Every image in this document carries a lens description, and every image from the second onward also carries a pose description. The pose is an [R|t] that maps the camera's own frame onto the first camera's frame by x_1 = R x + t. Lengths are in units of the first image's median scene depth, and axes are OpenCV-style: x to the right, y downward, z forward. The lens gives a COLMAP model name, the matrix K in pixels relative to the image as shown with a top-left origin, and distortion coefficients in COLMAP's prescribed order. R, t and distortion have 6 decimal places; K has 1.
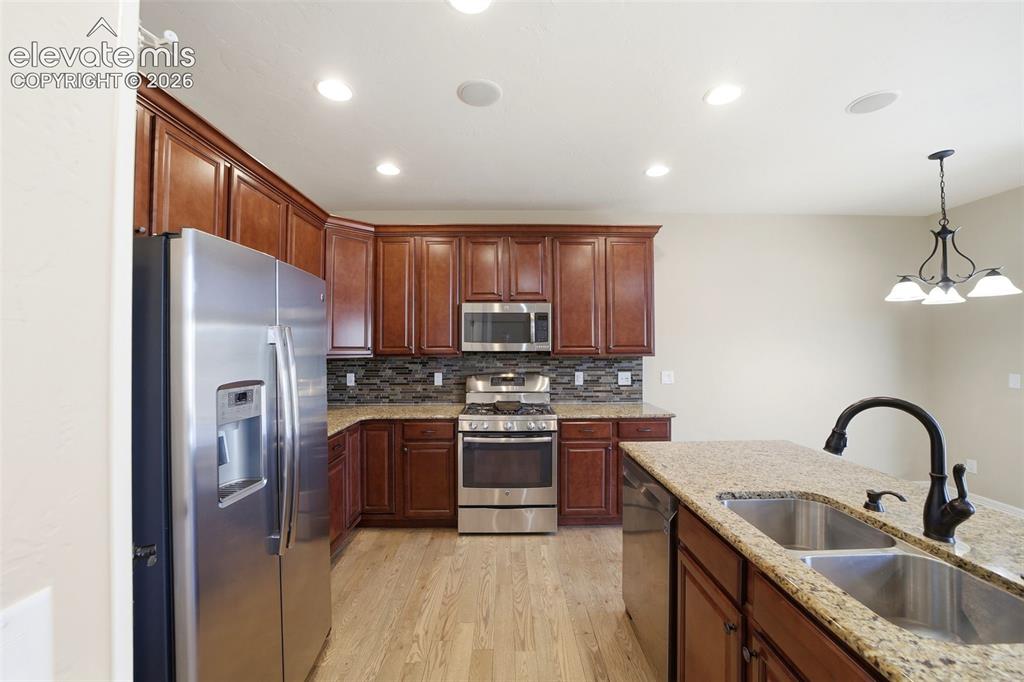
lens RADIAL K [[403.9, 0, 514.2], [0, 403.9, 344.9], [0, 0, 1]] dist [-0.042047, 0.010719]
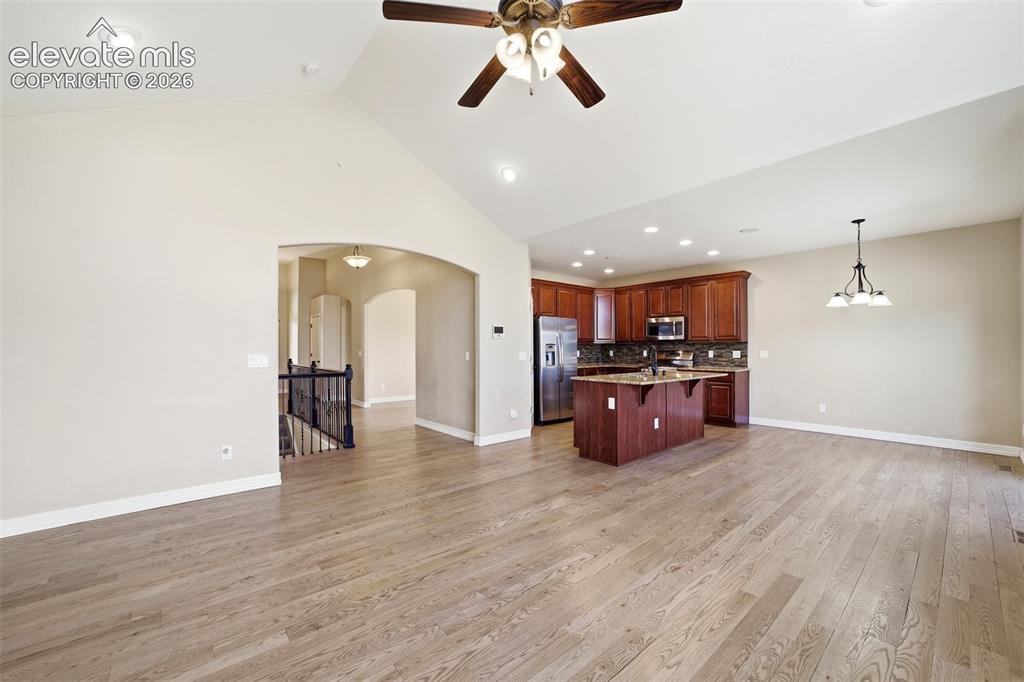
lens RADIAL K [[403.9, 0, 514.2], [0, 403.9, 344.9], [0, 0, 1]] dist [-0.042047, 0.010719]
pose [[0.634244, -0.004381, -0.773121, 1.119930], [0.005559, 0.999984, -0.001106, 0.041195], [0.773113, -0.003596, 0.634258, -0.980829]]
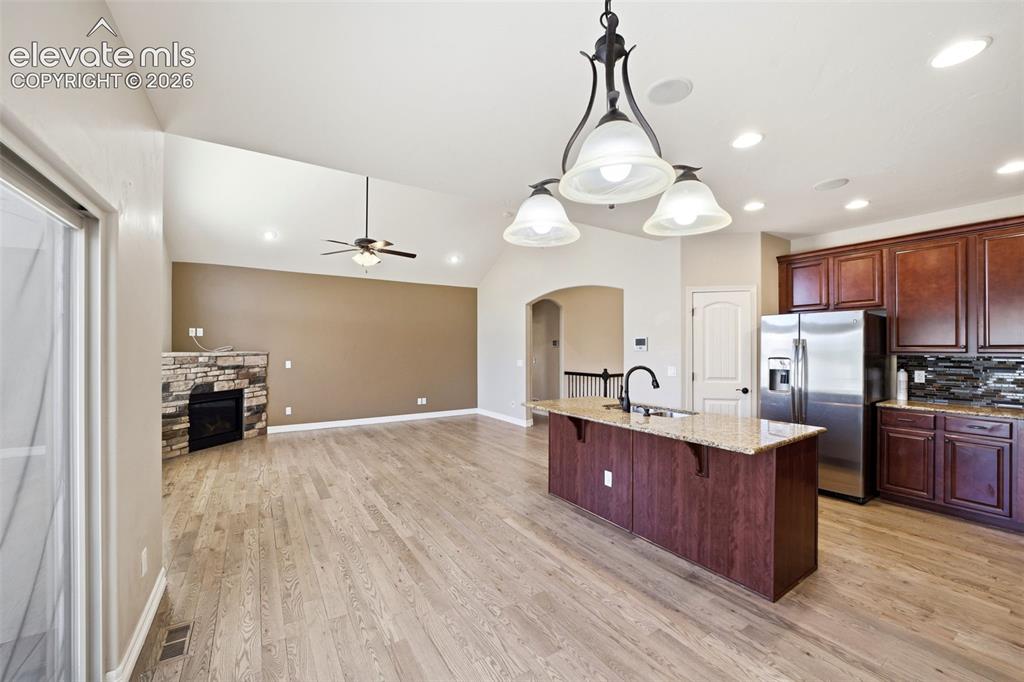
lens RADIAL K [[403.9, 0, 514.2], [0, 403.9, 344.9], [0, 0, 1]] dist [-0.042047, 0.010719]
pose [[-0.851590, 0.001092, -0.524208, 1.049272], [0.007588, 0.999919, -0.010245, 0.003863], [0.524154, -0.012702, -0.851529, 0.966621]]
